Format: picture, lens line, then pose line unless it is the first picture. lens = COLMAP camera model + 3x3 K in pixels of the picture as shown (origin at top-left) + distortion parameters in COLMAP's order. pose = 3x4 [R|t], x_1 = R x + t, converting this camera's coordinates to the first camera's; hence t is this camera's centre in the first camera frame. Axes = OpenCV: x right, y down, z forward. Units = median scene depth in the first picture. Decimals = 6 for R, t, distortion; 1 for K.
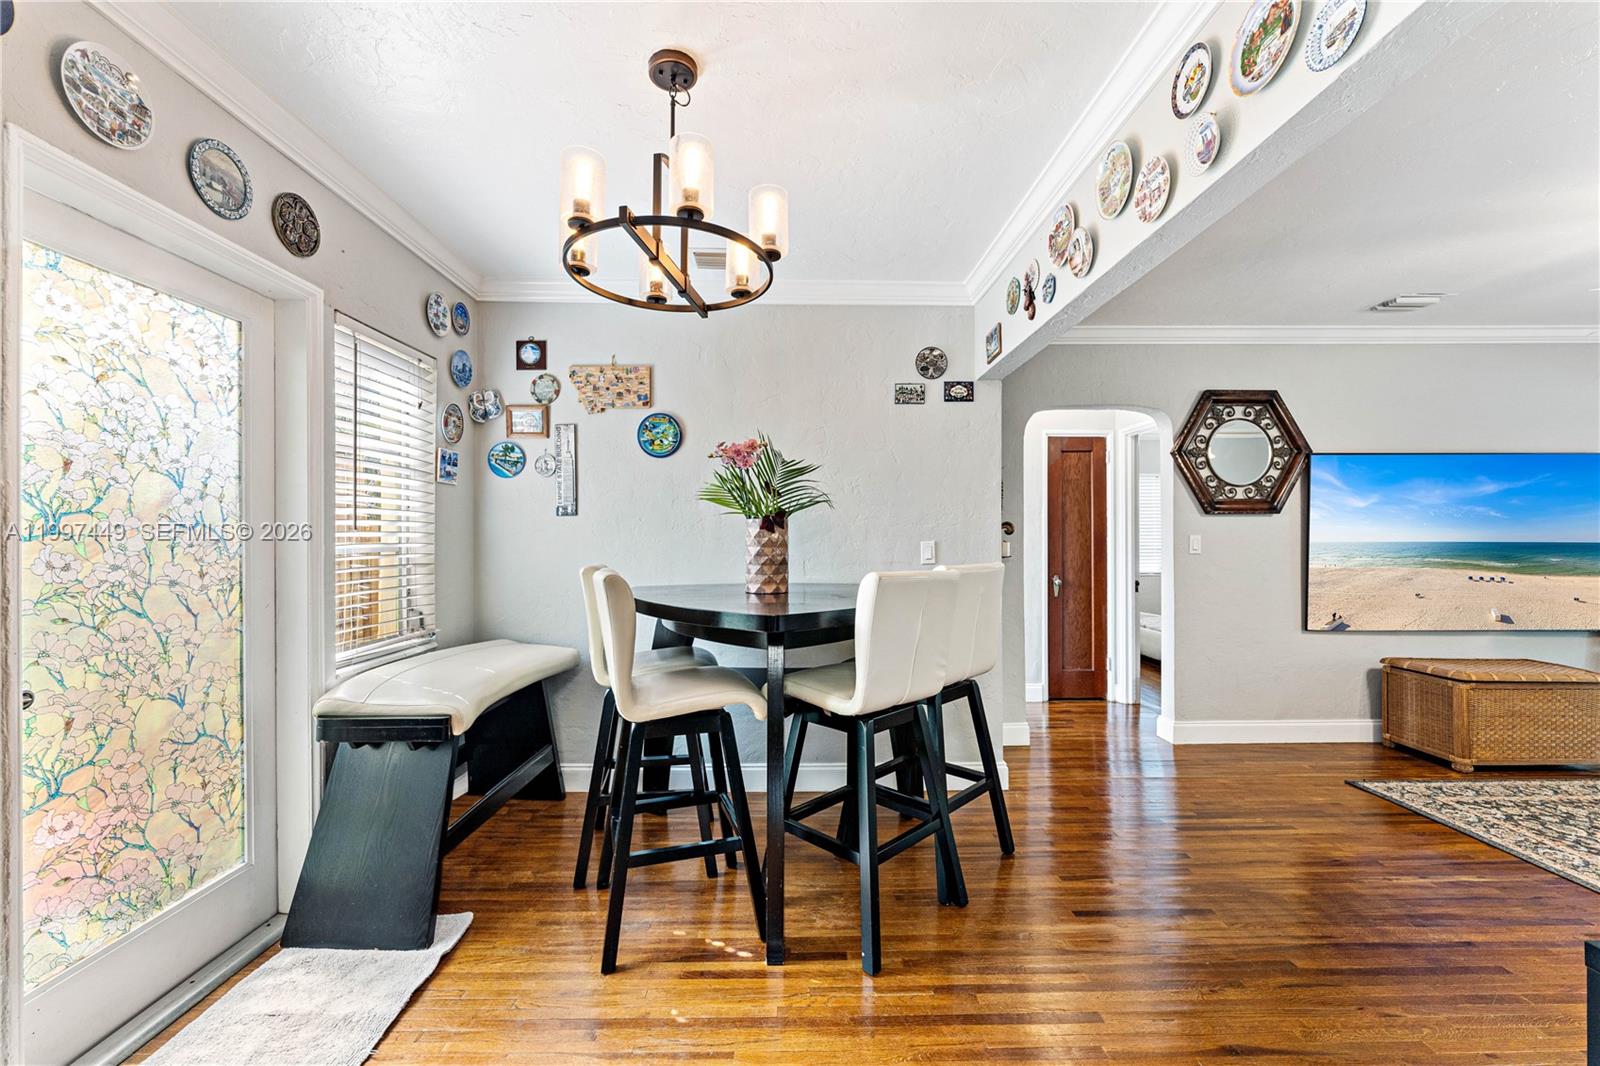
lens RADIAL K [[642.8, 0, 798.1], [0, 642.8, 537.8], [0, 0, 1]] dist [0.000476, 0.000115]
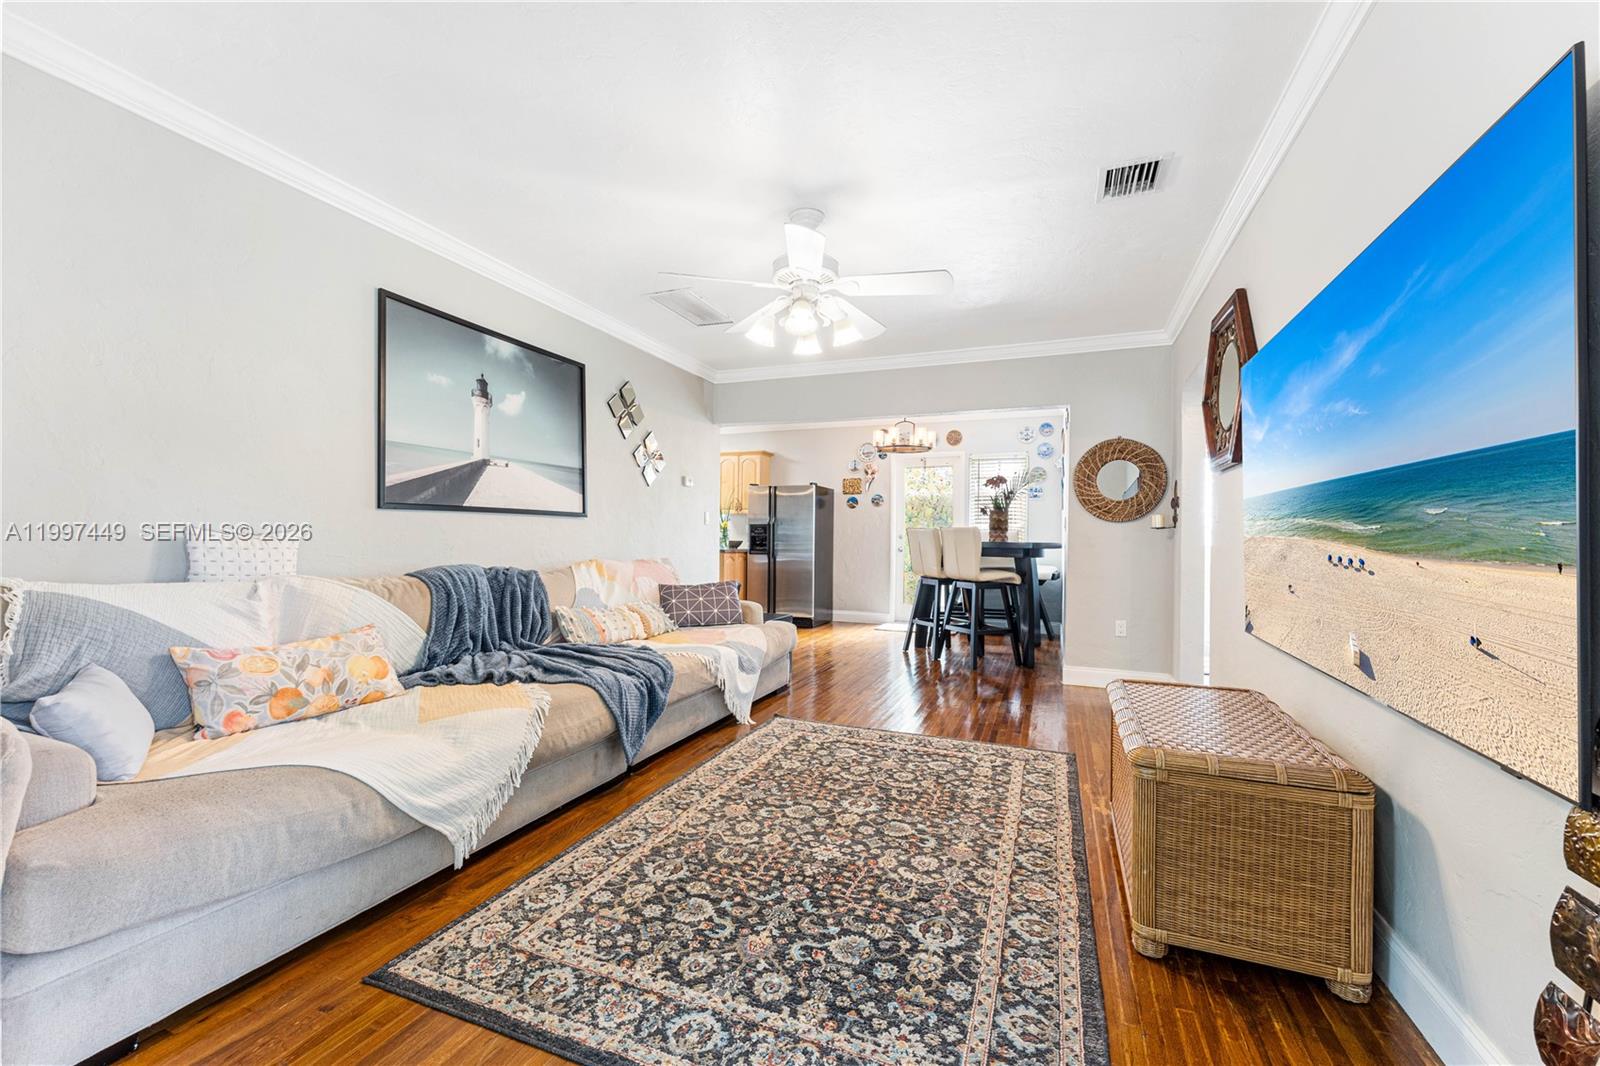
lens RADIAL K [[642.8, 0, 799.7], [0, 642.8, 537.9], [0, 0, 1]] dist [0.000476, 0.000115]
pose [[-0.380002, -0.001184, -0.924985, 1.174274], [-0.000554, 0.999999, -0.001053, 0.035761], [0.924986, 0.000113, -0.380002, 0.611381]]
